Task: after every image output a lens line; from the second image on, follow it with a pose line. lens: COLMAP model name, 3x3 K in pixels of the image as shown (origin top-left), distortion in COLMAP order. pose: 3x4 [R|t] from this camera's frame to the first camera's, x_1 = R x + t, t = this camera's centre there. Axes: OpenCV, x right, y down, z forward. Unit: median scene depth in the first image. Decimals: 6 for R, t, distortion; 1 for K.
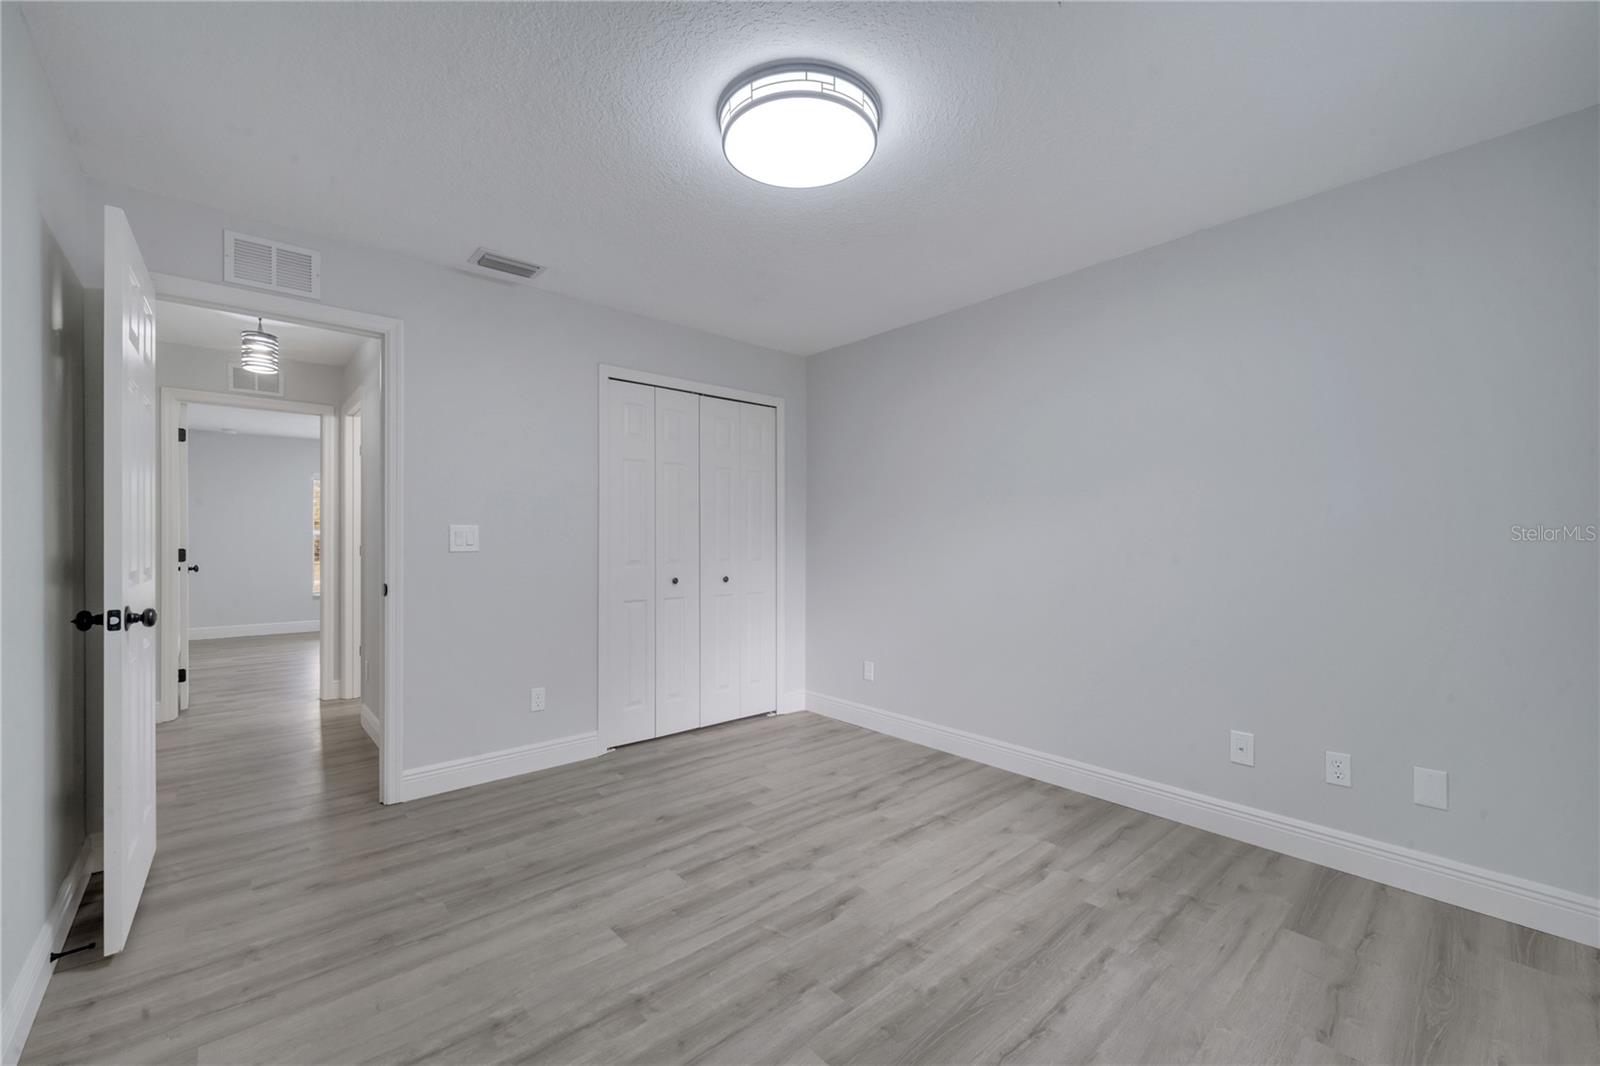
lens RADIAL K [[651.4, 0, 794.2], [0, 651.4, 545.9], [0, 0, 1]] dist [0.008068, -0.003720]
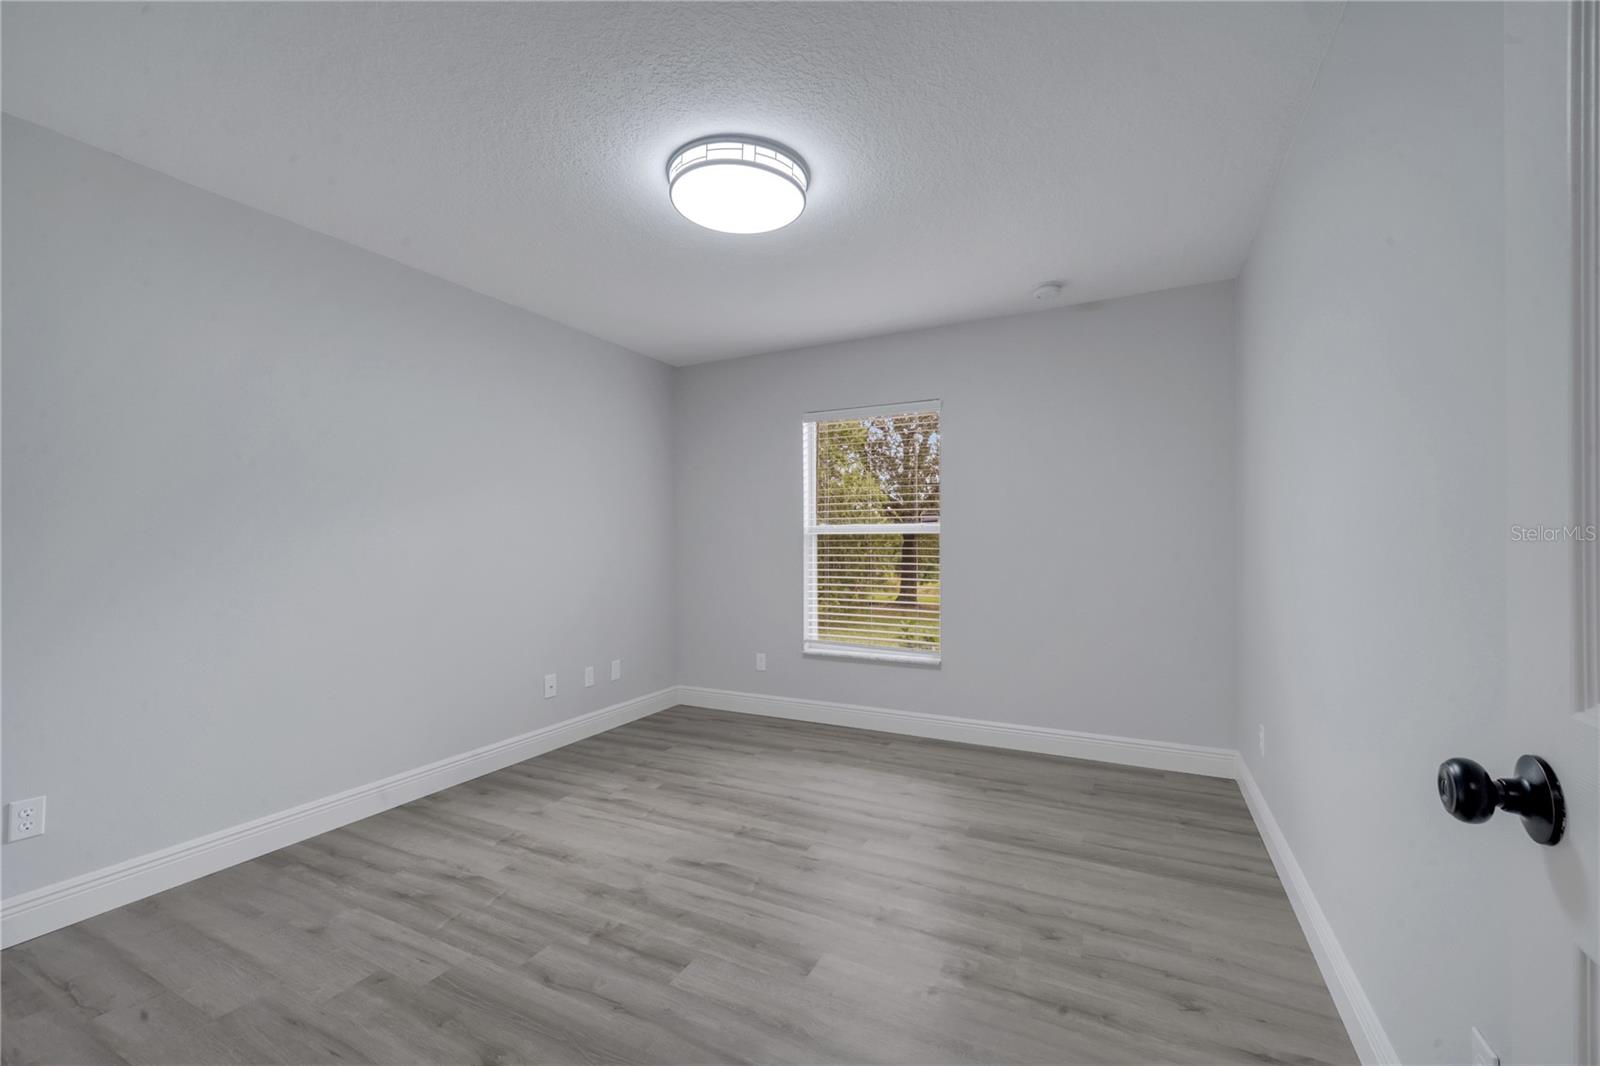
lens RADIAL K [[651.5, 0, 791.6], [0, 651.5, 546.5], [0, 0, 1]] dist [0.001371, -0.000847]
pose [[-0.368533, -0.006292, 0.929593, -0.906909], [0.012805, 0.999848, 0.011844, -0.009353], [-0.929526, 0.016268, -0.368397, 1.108157]]
